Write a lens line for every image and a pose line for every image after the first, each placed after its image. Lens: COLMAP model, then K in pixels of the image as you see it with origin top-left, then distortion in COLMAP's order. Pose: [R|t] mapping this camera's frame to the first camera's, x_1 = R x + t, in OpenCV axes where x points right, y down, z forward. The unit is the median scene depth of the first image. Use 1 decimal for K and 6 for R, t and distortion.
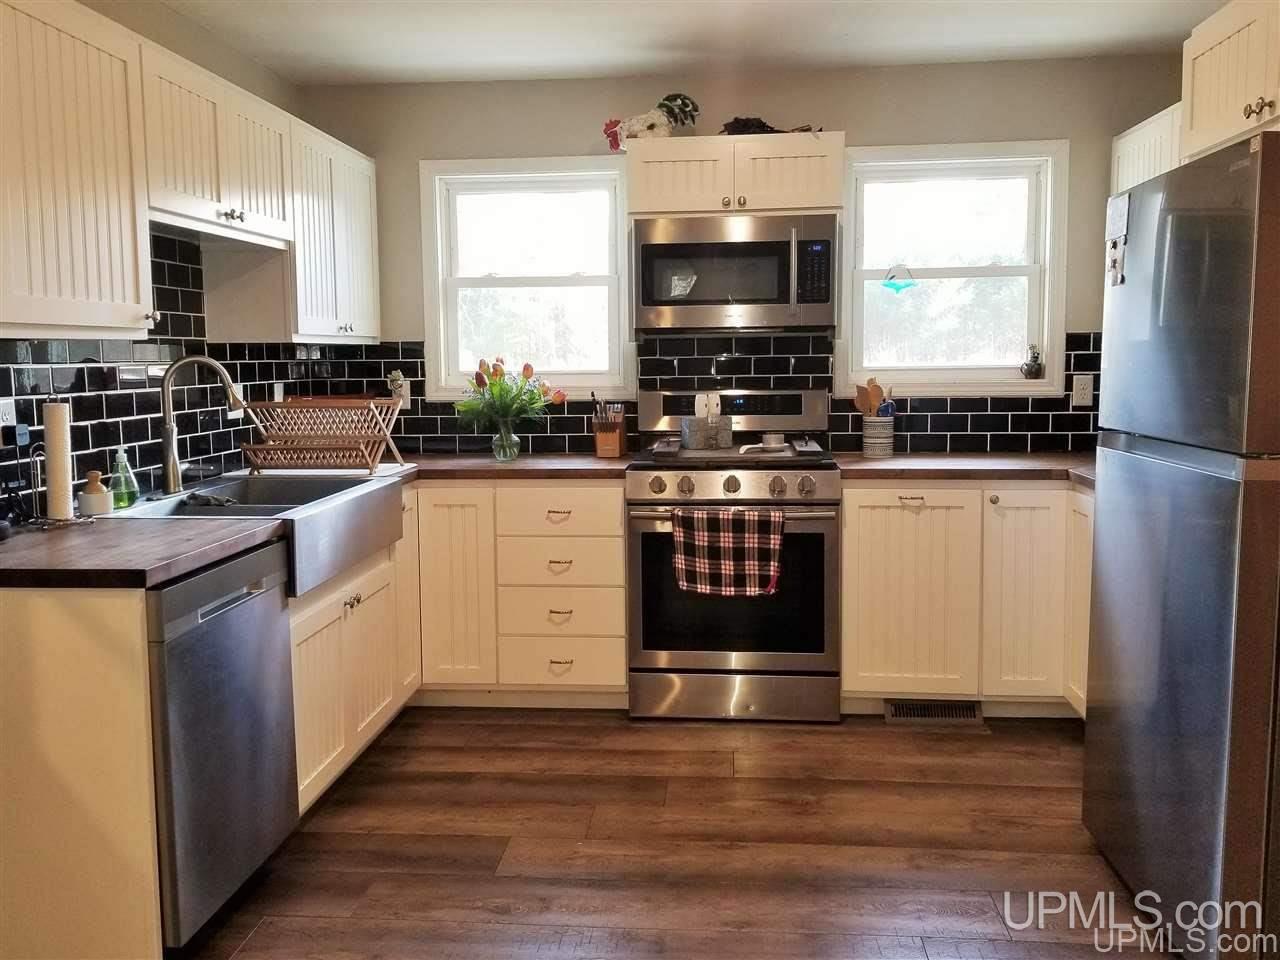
lens RADIAL K [[1074.4, 0, 639.3], [0, 1074.4, 443.2], [0, 0, 1]] dist [0.107119, -0.190675]
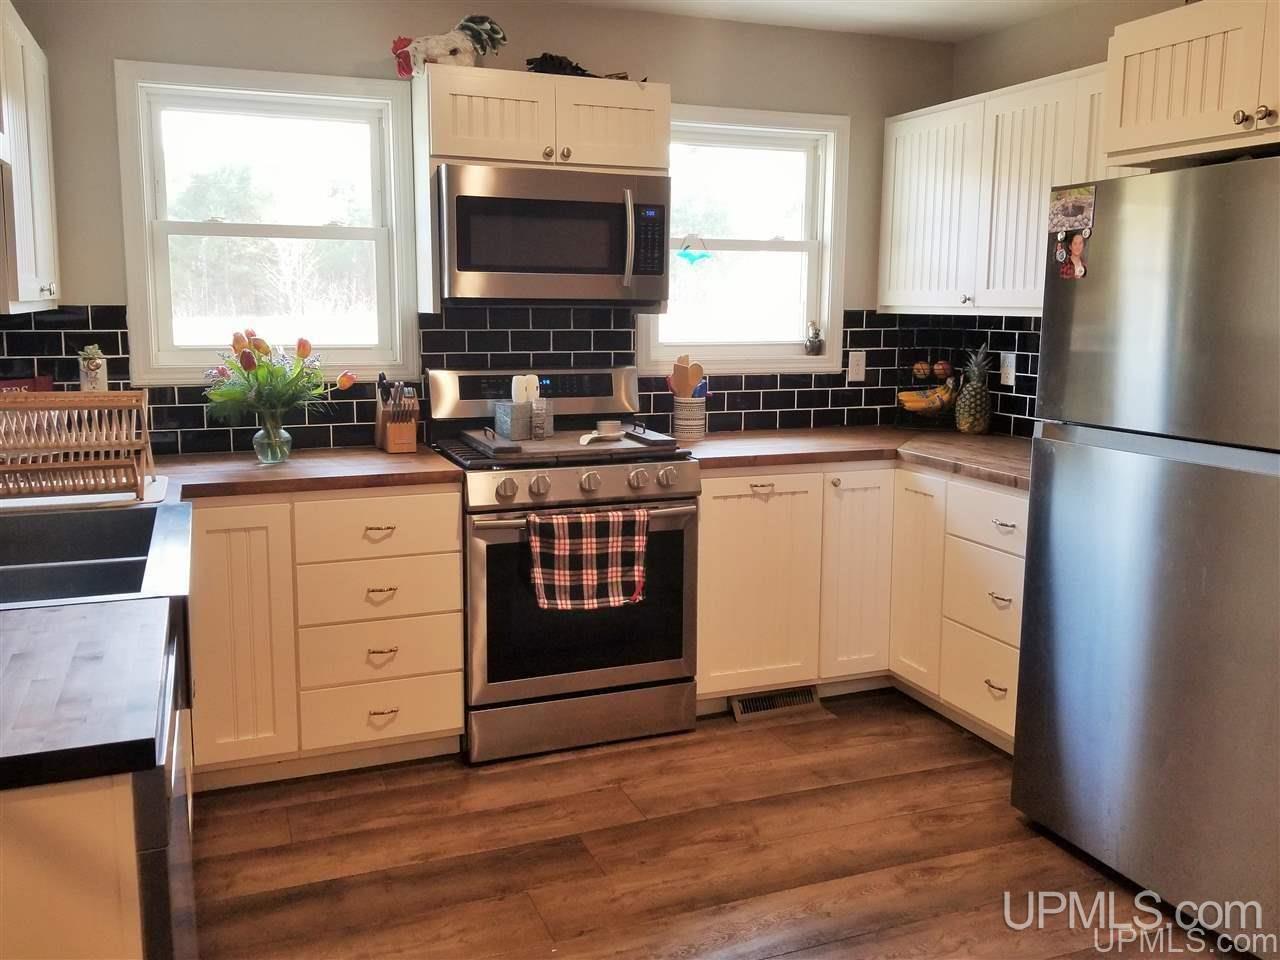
lens RADIAL K [[1074.4, 0, 639.3], [0, 1074.4, 443.2], [0, 0, 1]] dist [0.107119, -0.190675]
pose [[0.893946, -0.041697, 0.446231, -0.262097], [0.020328, 0.998410, 0.052571, -0.037843], [-0.447714, -0.037925, 0.893372, 0.199133]]
